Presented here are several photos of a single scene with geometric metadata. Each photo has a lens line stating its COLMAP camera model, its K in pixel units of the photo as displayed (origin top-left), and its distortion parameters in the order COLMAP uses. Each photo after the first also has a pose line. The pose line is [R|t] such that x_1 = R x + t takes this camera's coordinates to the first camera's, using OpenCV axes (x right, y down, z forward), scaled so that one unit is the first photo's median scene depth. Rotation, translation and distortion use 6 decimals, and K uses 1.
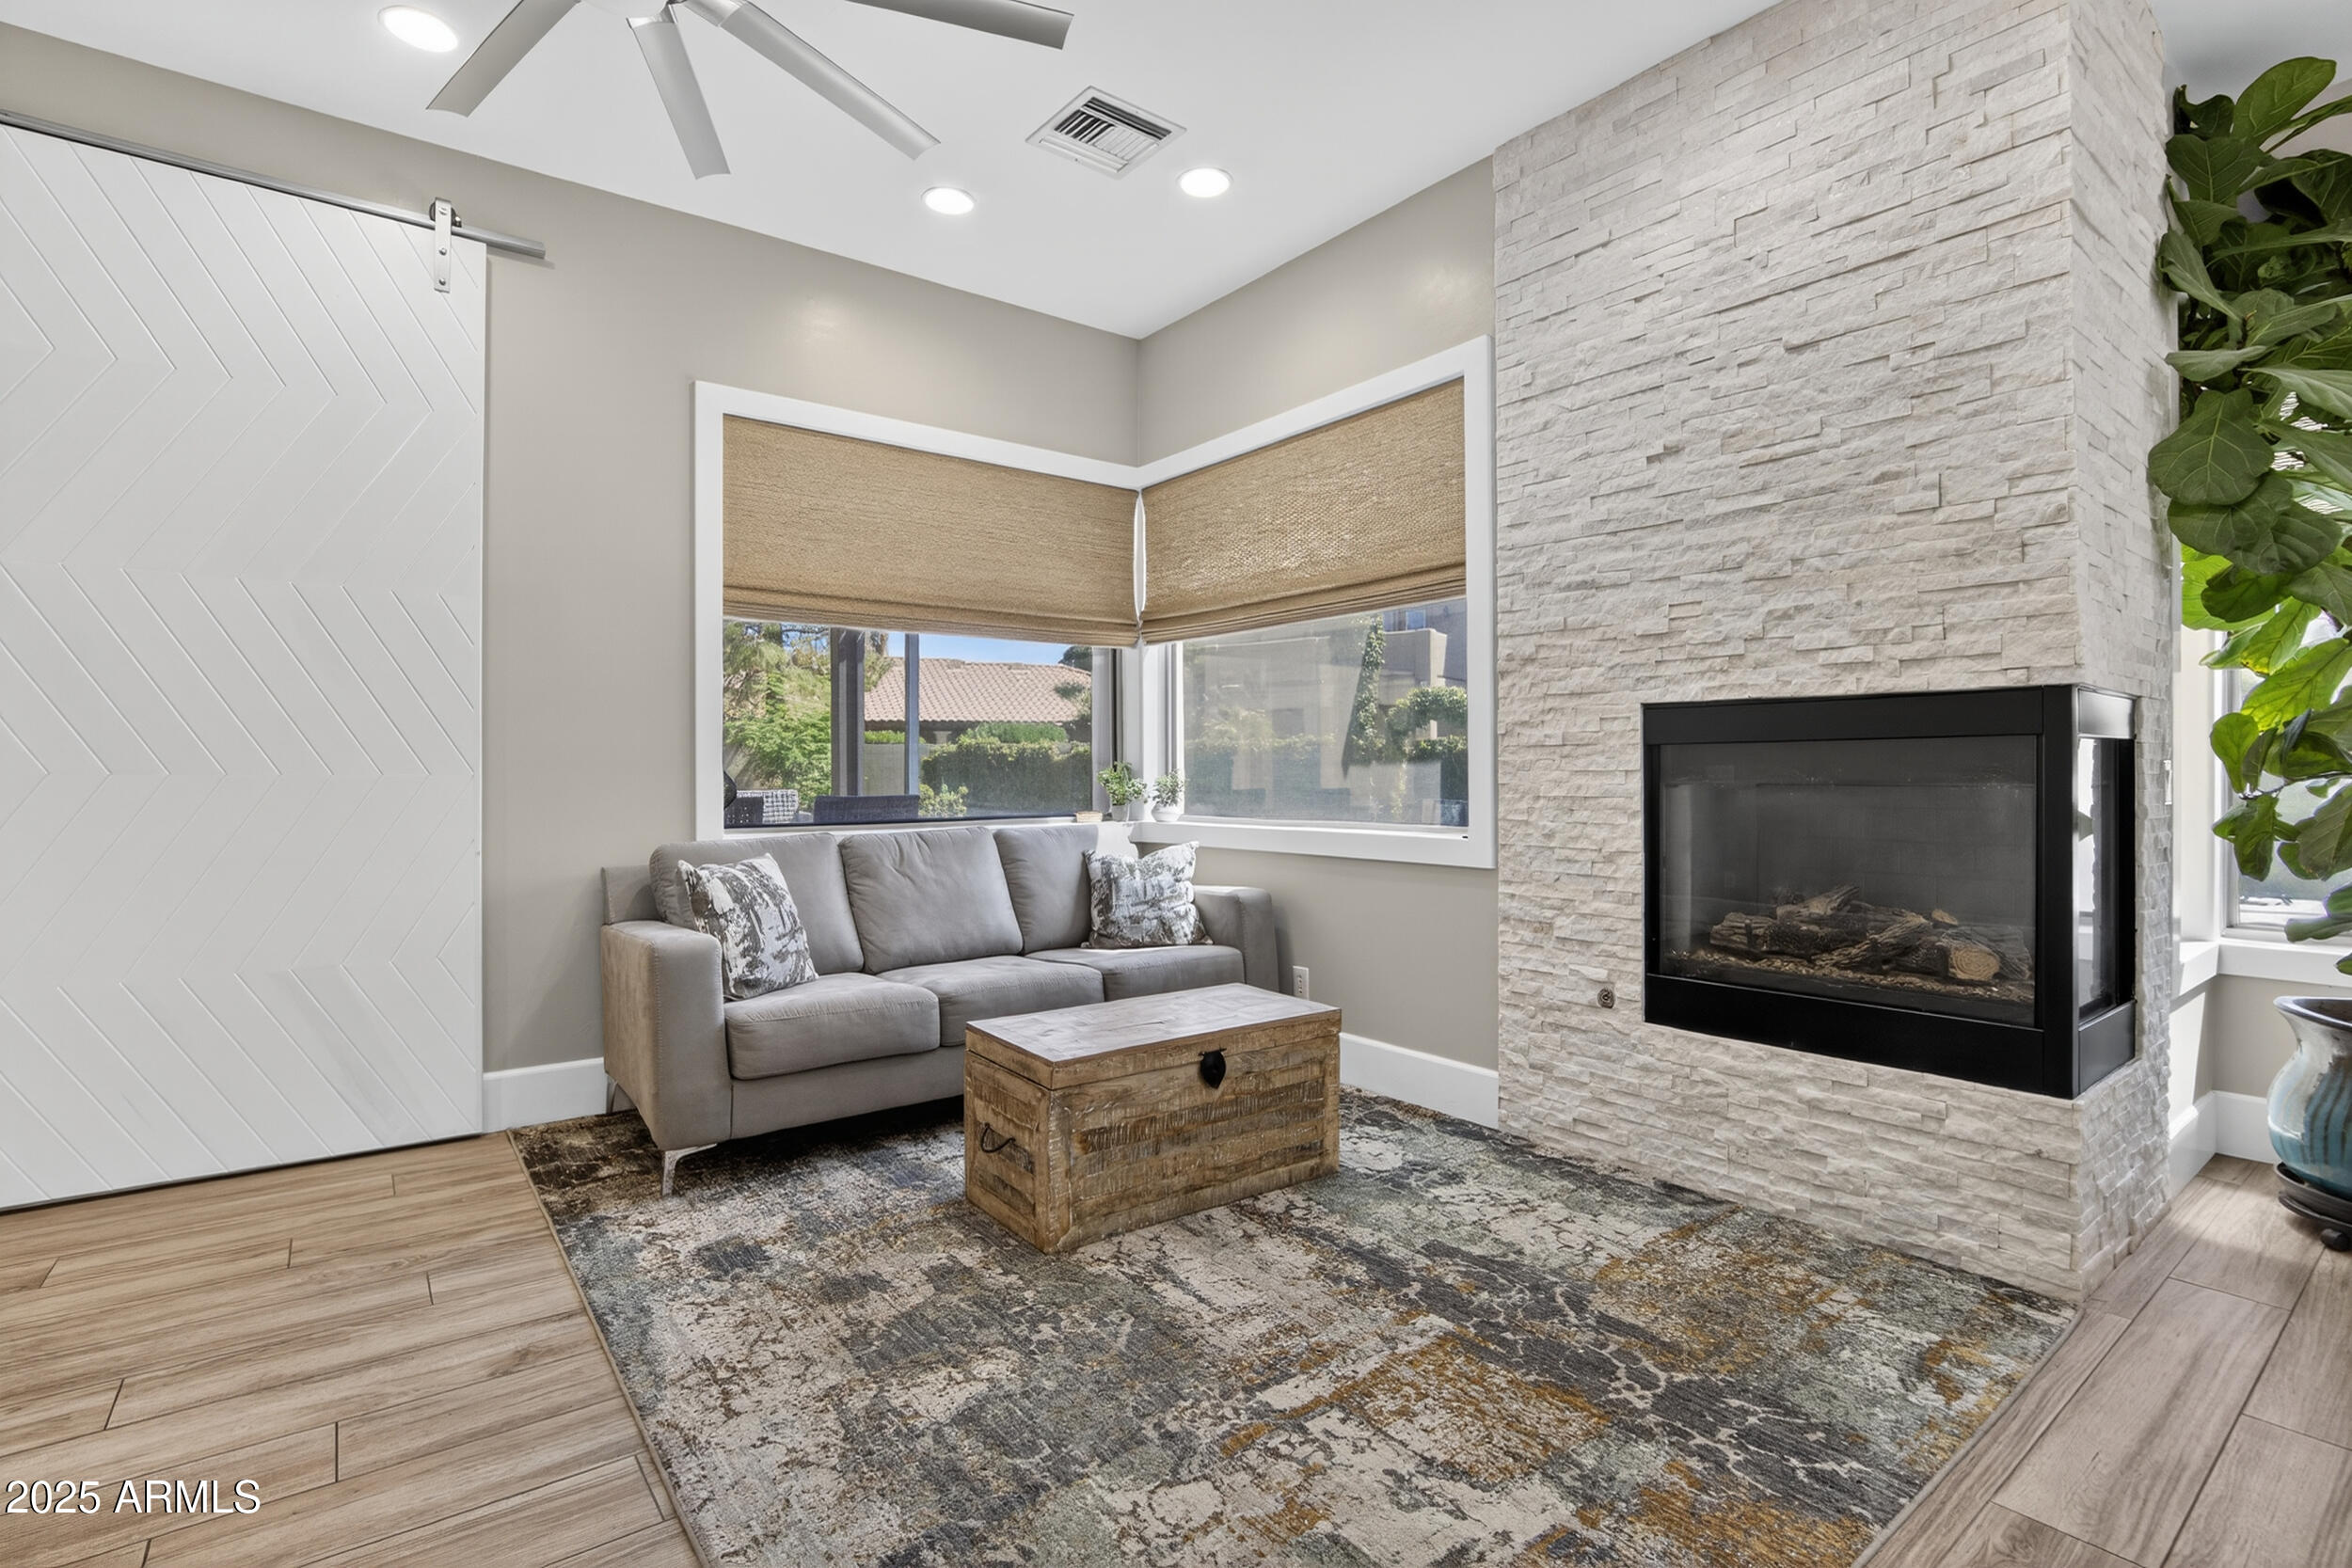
lens RADIAL K [[1106.1, 0, 1168.1], [0, 1106.1, 780.4], [0, 0, 1]] dist [-0.018049, 0.000874]
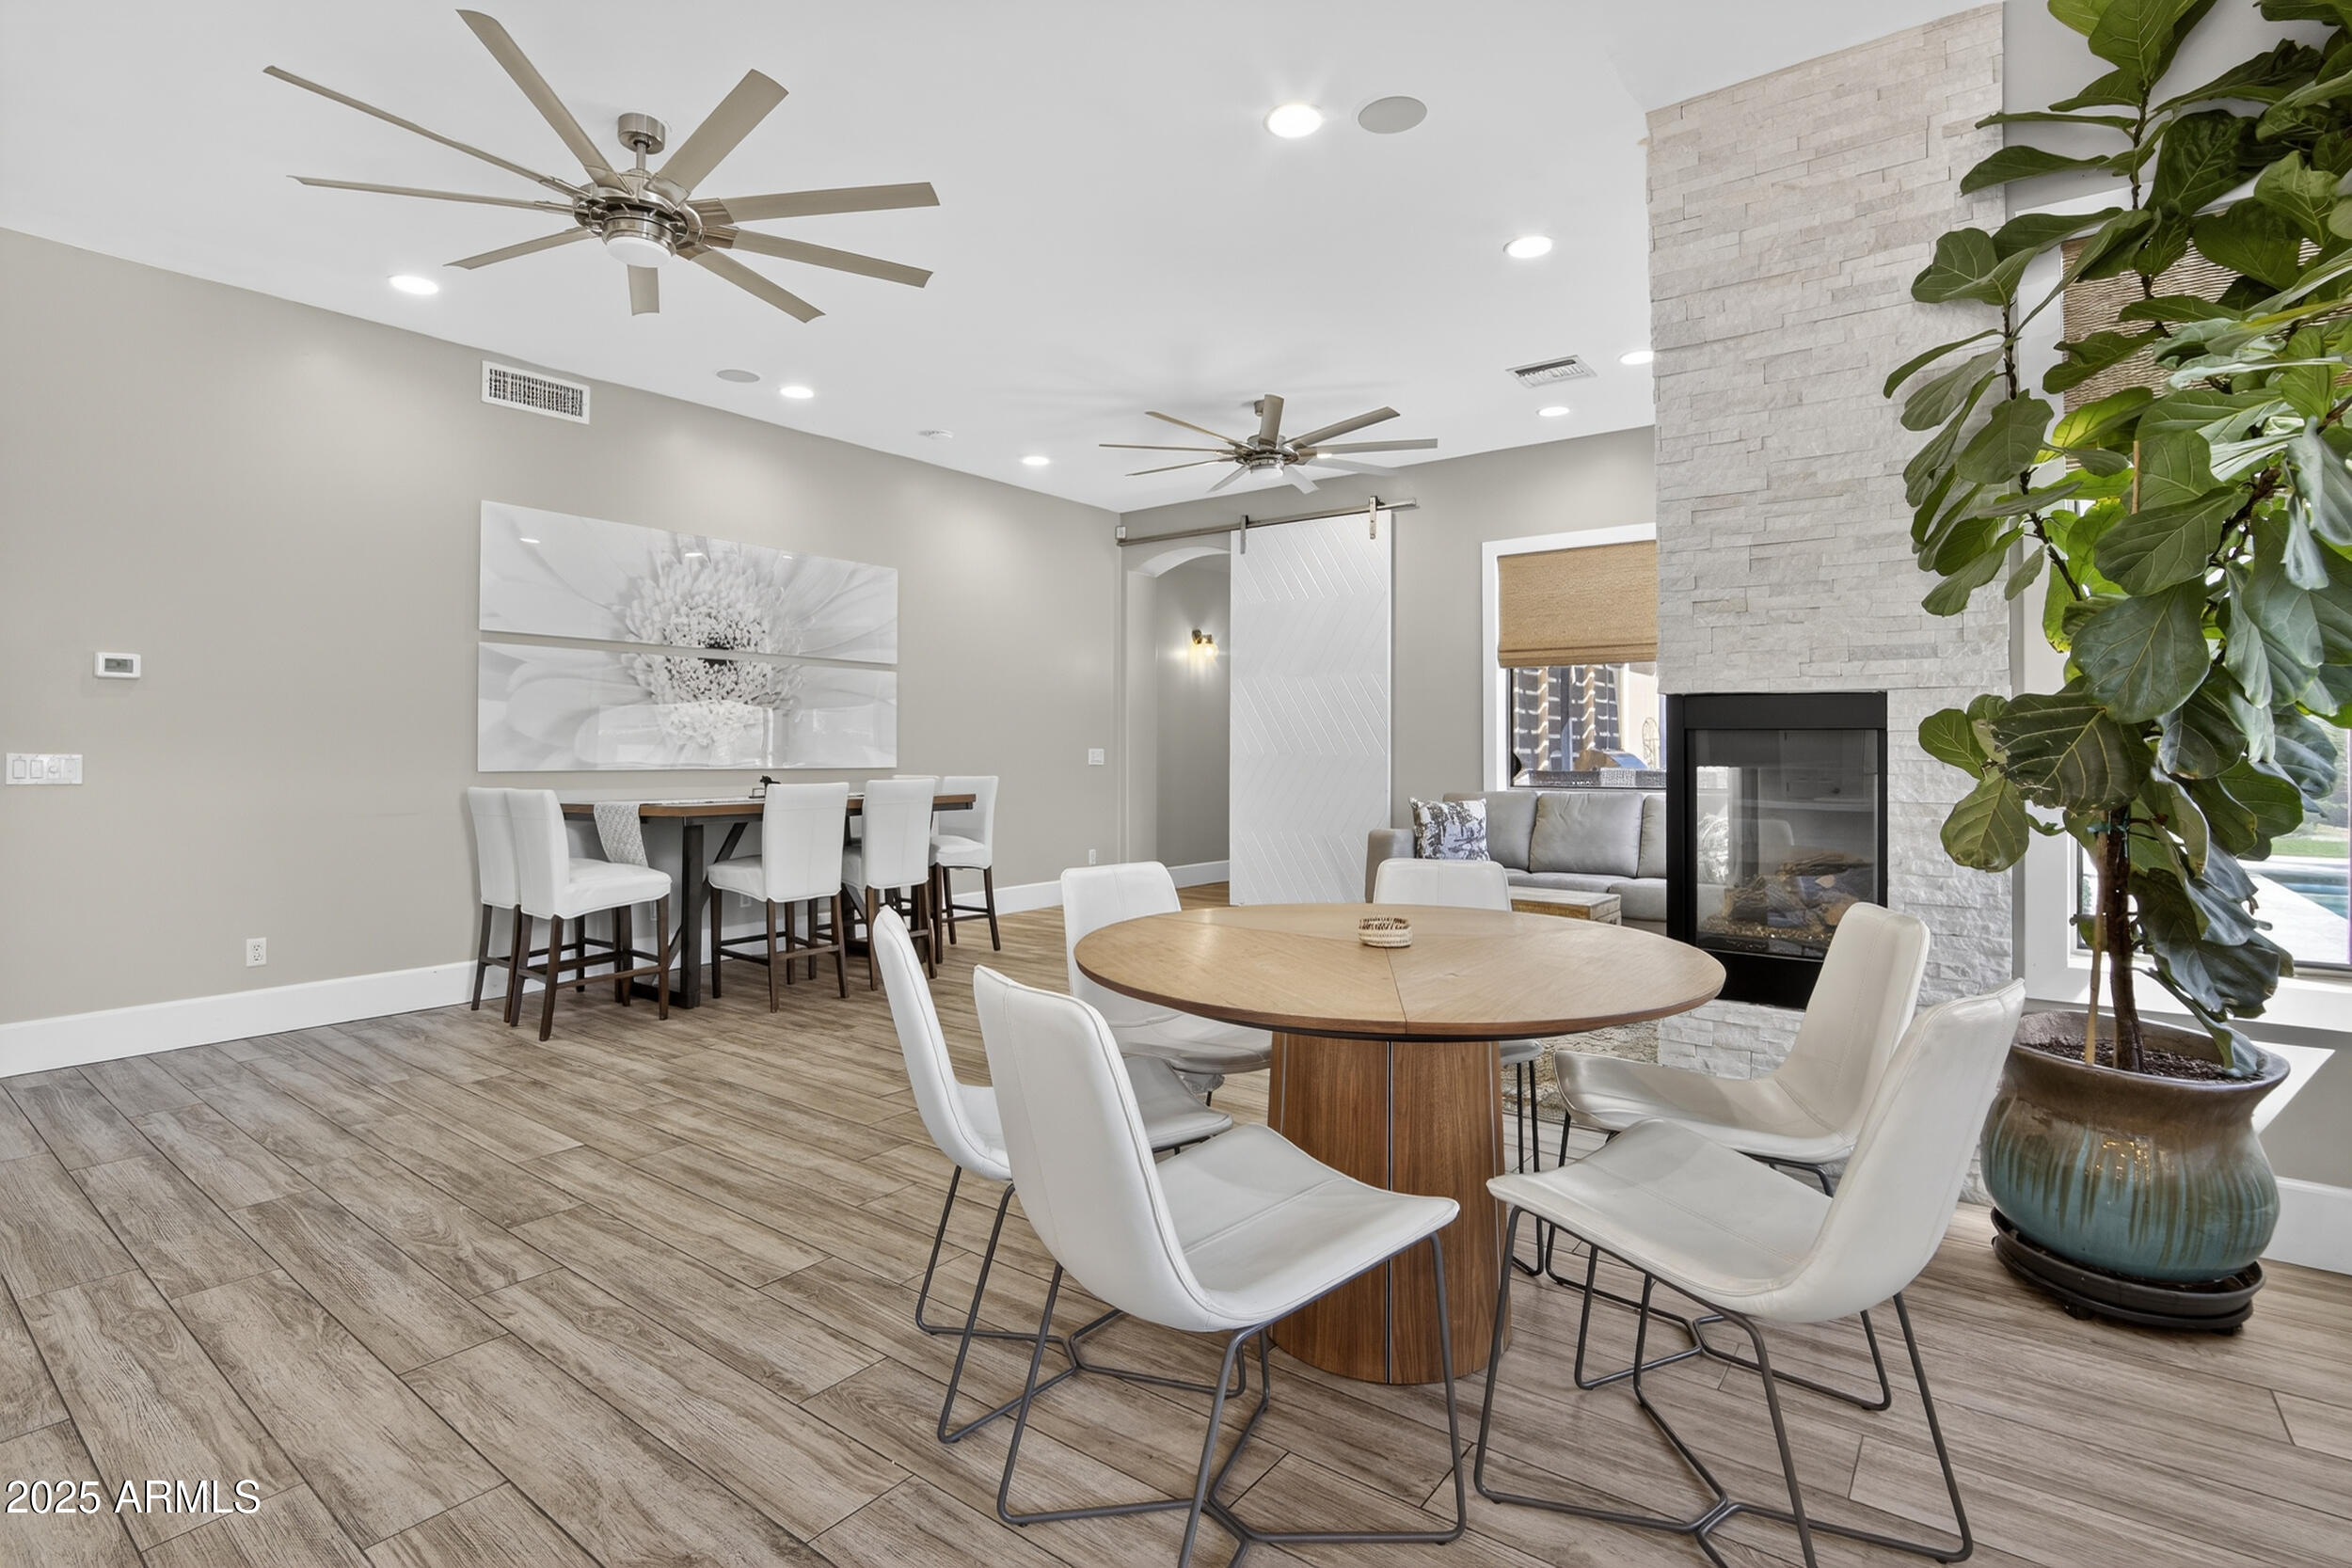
lens RADIAL K [[1106.1, 0, 1168.1], [0, 1106.1, 780.4], [0, 0, 1]] dist [-0.018049, 0.000874]
pose [[0.258698, 0.023353, -0.965676, 1.226674], [-0.007533, 0.999726, 0.022158, -0.002410], [0.965929, 0.001542, 0.258804, 0.011310]]
